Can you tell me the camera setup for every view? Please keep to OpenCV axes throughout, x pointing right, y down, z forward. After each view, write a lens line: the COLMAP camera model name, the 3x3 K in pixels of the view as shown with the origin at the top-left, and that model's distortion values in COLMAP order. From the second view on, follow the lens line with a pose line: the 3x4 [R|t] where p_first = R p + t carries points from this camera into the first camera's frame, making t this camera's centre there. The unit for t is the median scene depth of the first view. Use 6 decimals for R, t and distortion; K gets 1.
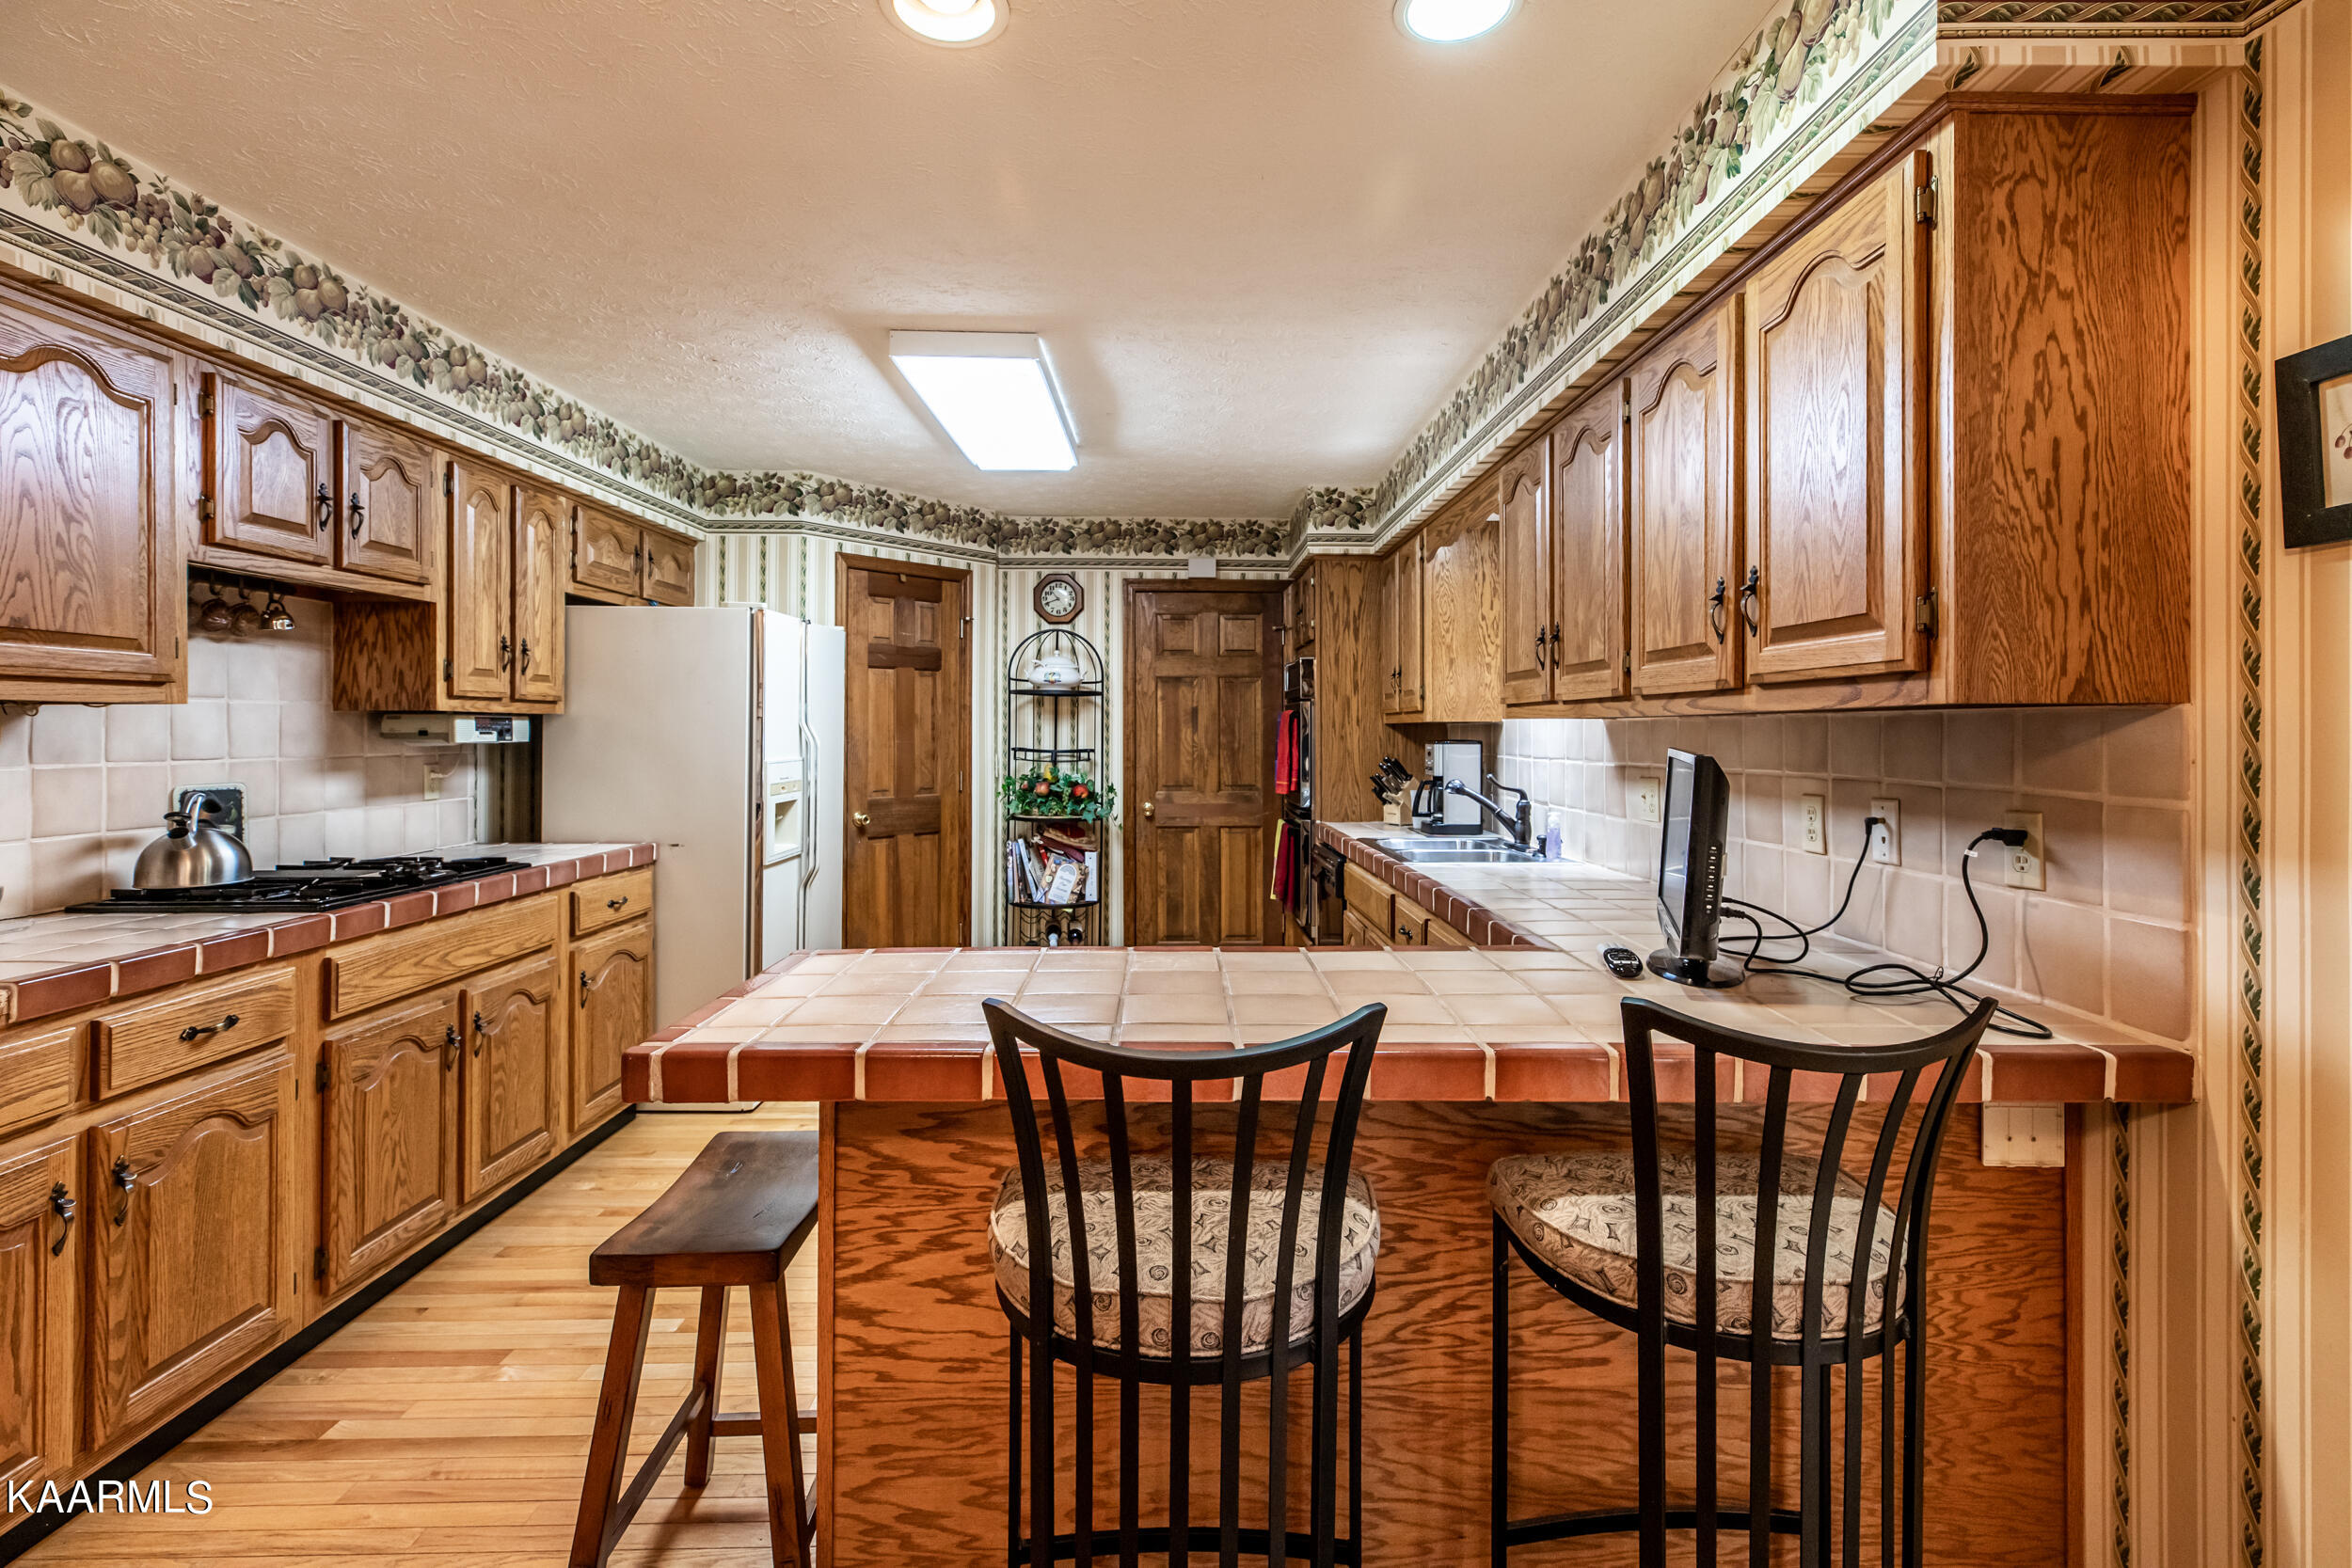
lens RADIAL K [[1070.4, 0, 1179.6], [0, 1070.4, 731.9], [0, 0, 1]] dist [-0.000491, 0.000355]
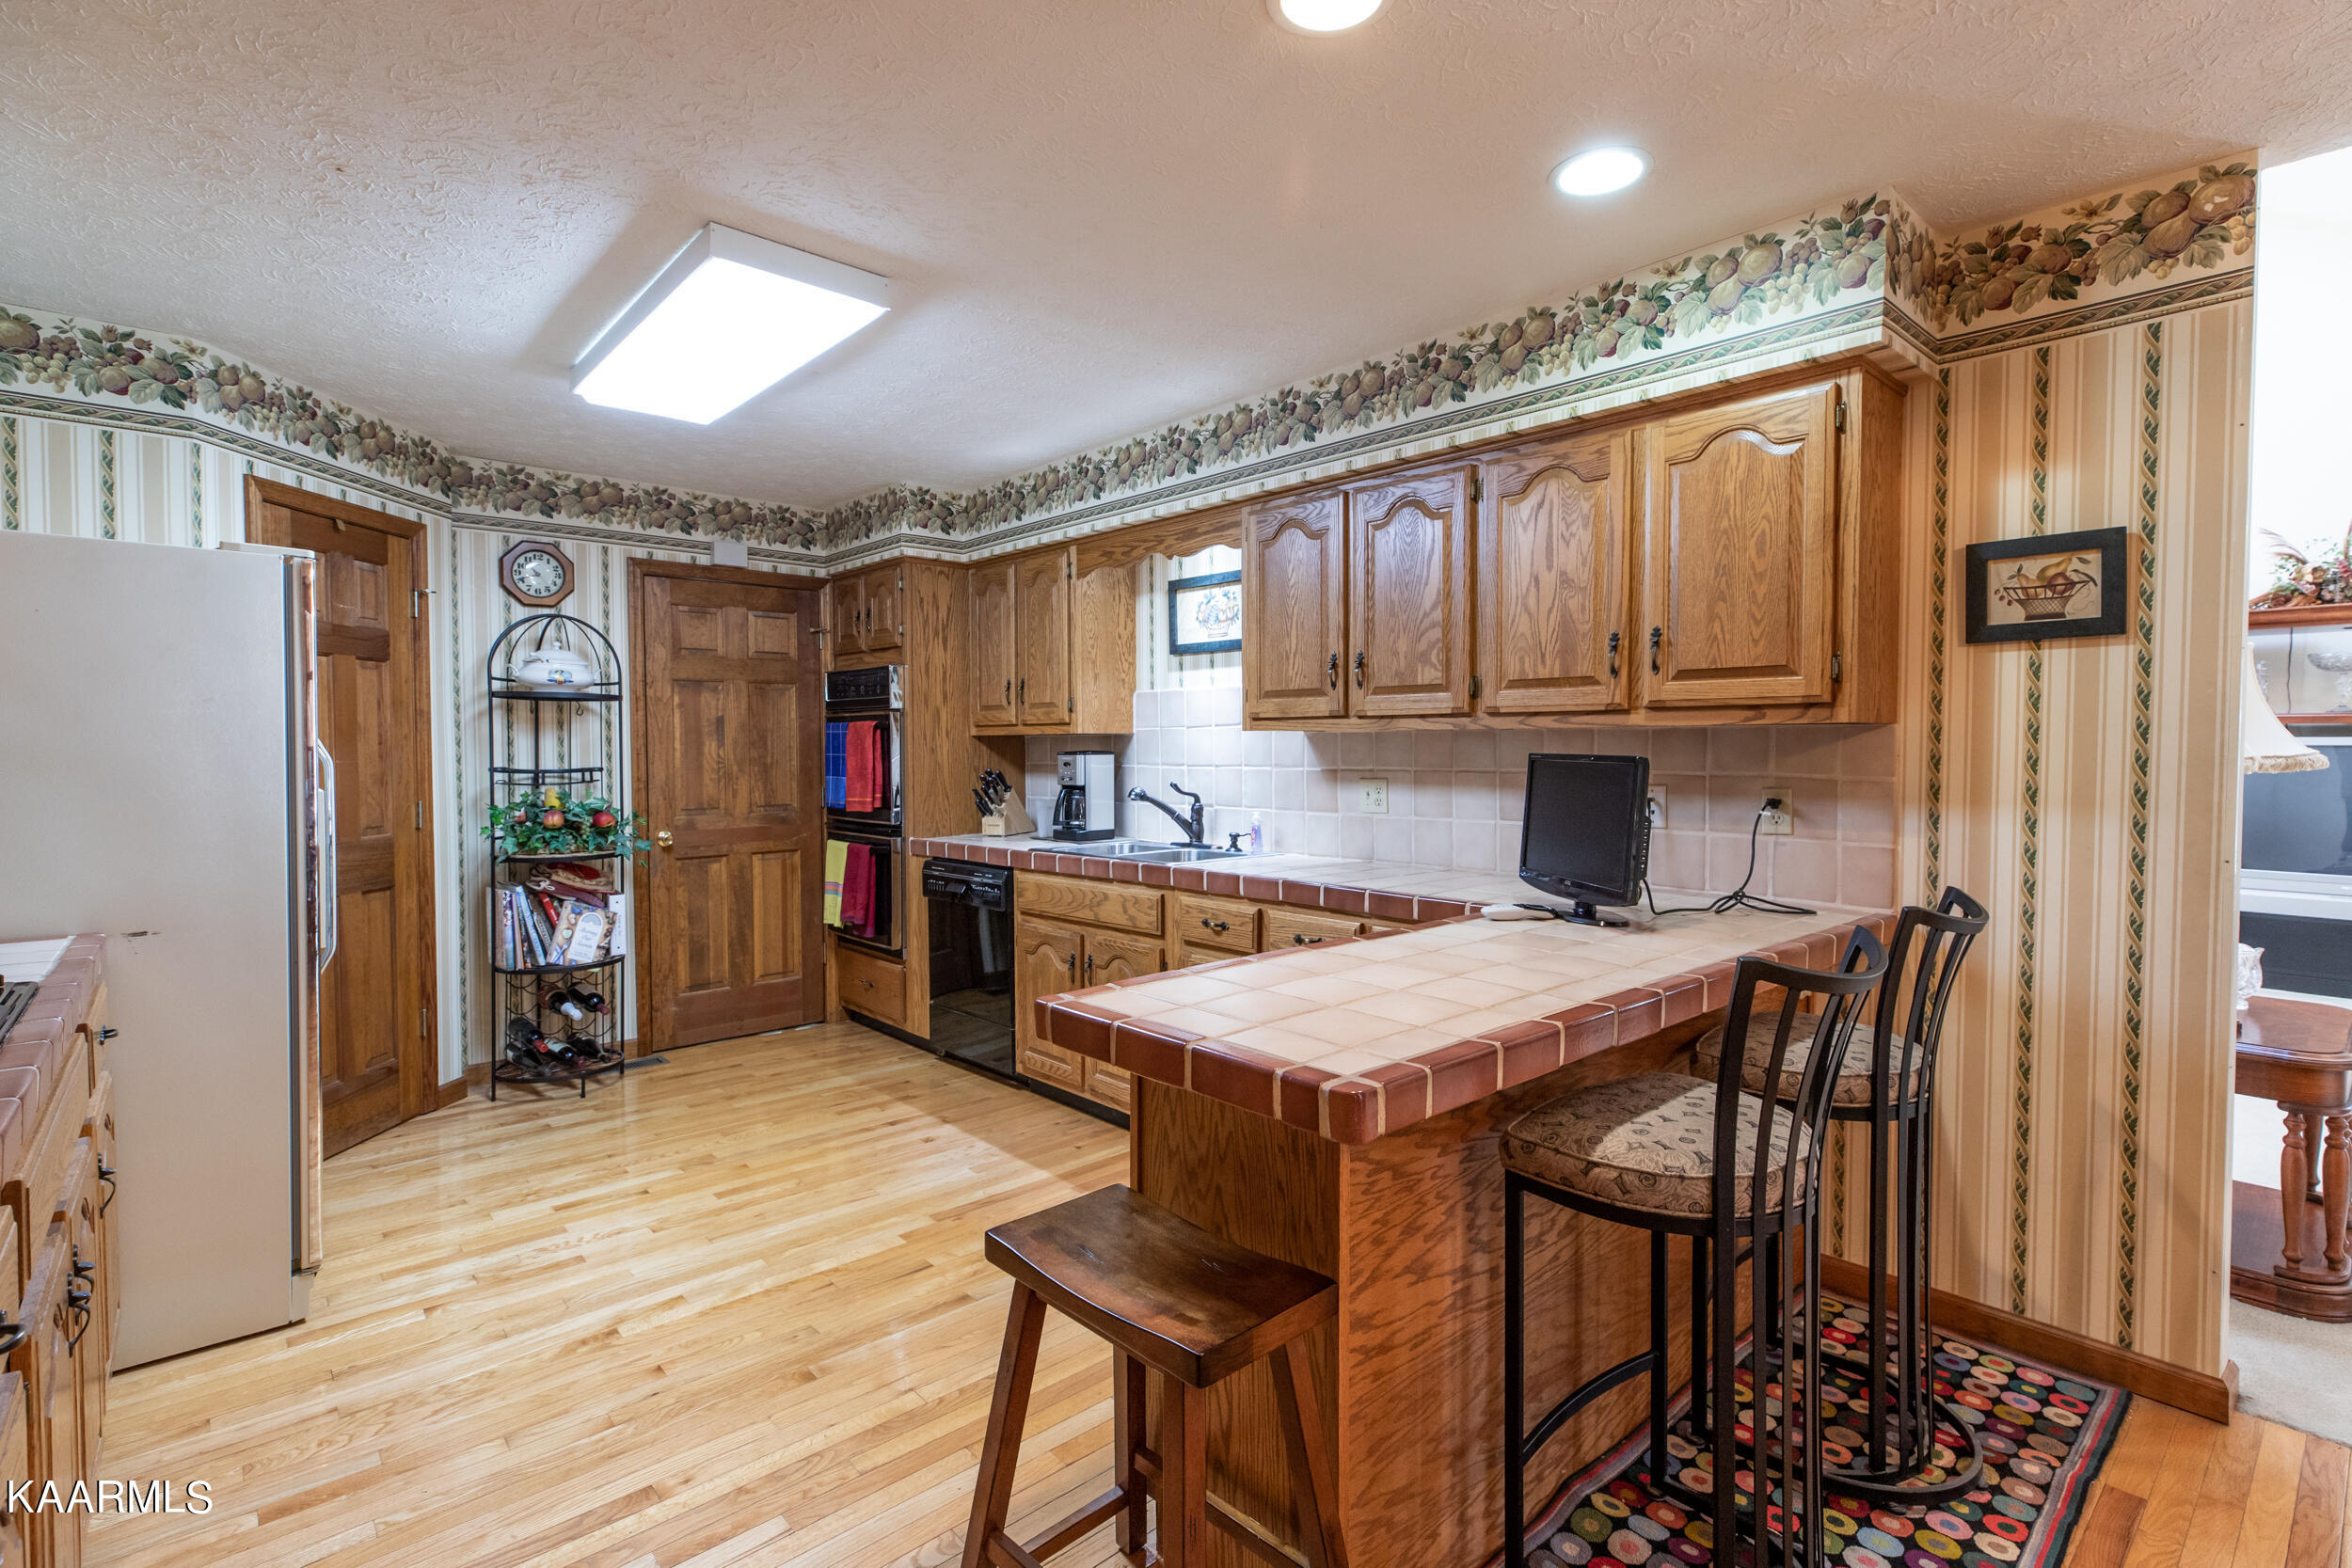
lens RADIAL K [[1100.1, 0, 1176.0], [0, 1100.1, 784.0], [0, 0, 1]] dist [0.003393, 0.000289]
pose [[0.753680, -0.028869, 0.656607, -0.311735], [0.005590, 0.999280, 0.037518, -0.000193], [-0.657218, -0.024607, 0.753299, 0.099760]]
